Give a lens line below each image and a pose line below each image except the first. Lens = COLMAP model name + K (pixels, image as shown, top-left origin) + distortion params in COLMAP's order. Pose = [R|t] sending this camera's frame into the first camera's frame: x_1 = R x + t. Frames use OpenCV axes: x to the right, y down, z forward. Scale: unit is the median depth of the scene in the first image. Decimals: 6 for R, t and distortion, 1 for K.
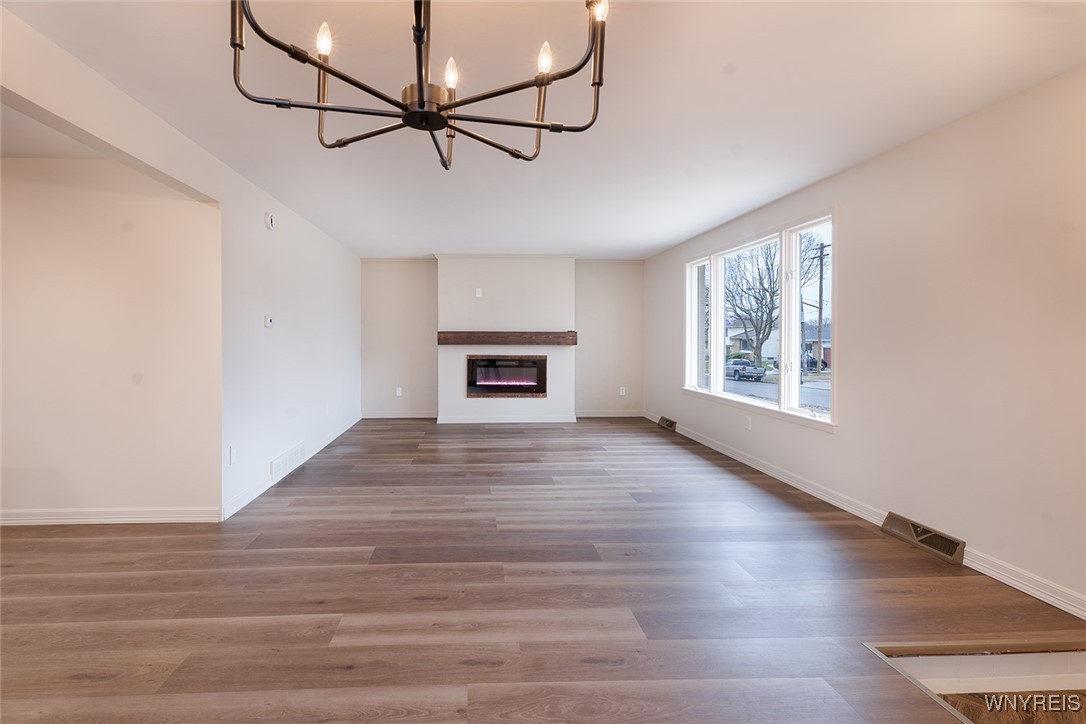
lens RADIAL K [[515.8, 0, 535.4], [0, 515.8, 344.4], [0, 0, 1]] dist [0.000478, -0.000291]
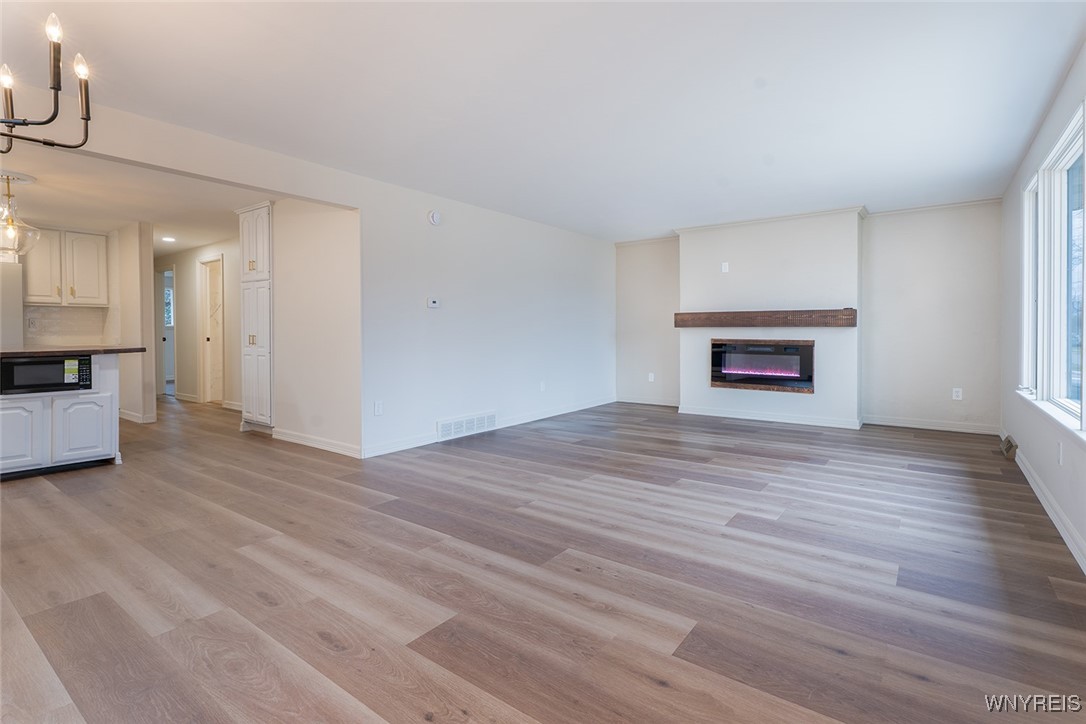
lens RADIAL K [[526.6, 0, 534.9], [0, 526.6, 330.8], [0, 0, 1]] dist [0.001609, 0.000295]
pose [[0.763445, -0.004090, -0.645860, 0.473227], [-0.002412, 0.999955, -0.009183, 0.033490], [0.645868, 0.008568, 0.763401, 0.240471]]
